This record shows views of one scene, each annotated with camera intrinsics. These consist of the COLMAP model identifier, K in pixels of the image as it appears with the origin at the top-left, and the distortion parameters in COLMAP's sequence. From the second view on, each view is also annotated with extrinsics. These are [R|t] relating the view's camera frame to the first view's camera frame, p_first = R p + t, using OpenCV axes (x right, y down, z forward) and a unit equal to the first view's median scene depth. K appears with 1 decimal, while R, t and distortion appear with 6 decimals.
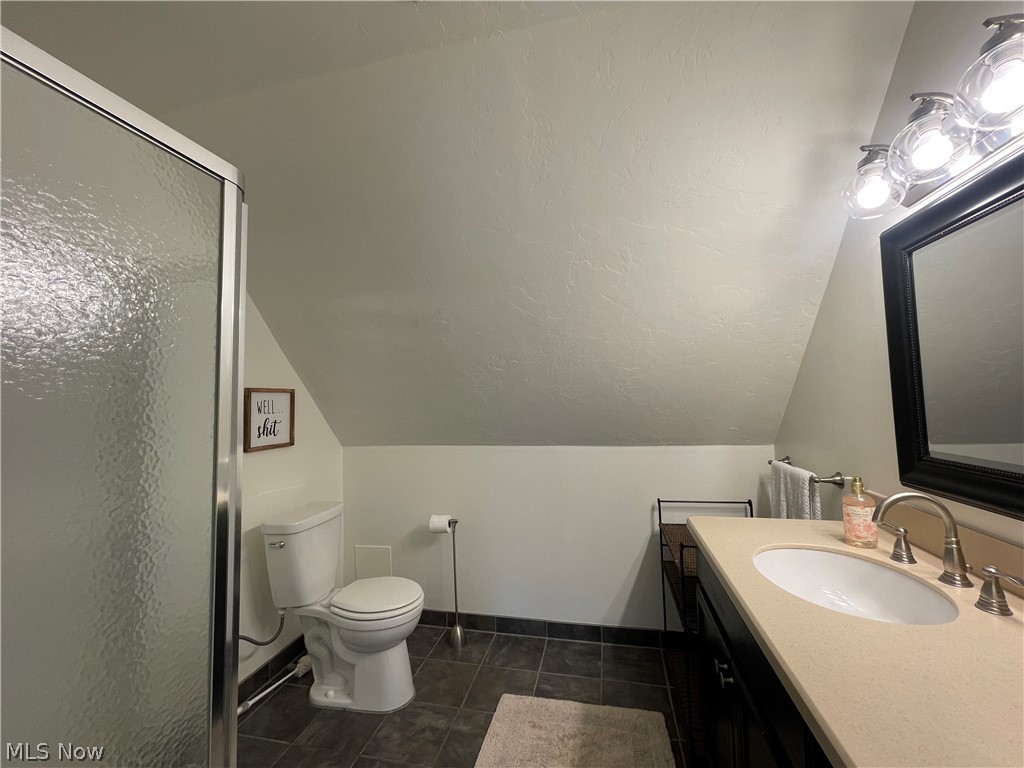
lens RADIAL K [[414.7, 0, 513.9], [0, 414.7, 381.6], [0, 0, 1]] dist [0.003779, 0.000373]
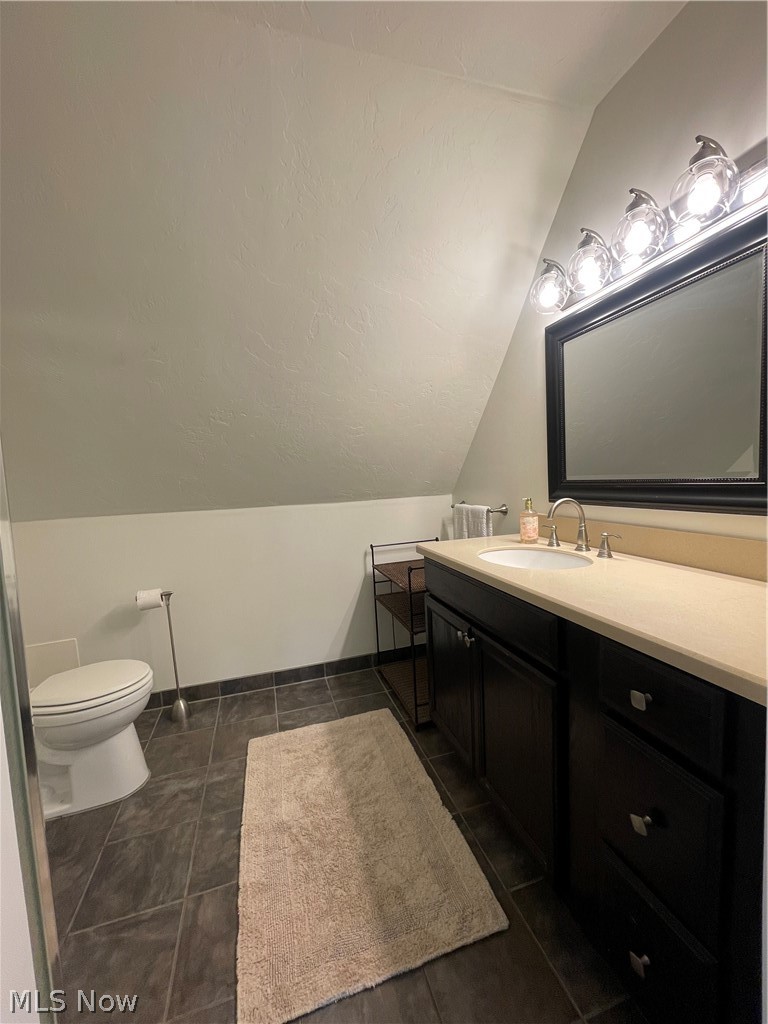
lens RADIAL K [[414.7, 0, 388.9], [0, 414.7, 511.0], [0, 0, 1]] dist [0.003779, 0.000373]
pose [[0.864520, -0.056907, 0.499367, -0.218729], [0.001048, 0.993771, 0.111435, 0.072824], [-0.502598, -0.095814, 0.859194, -0.009458]]
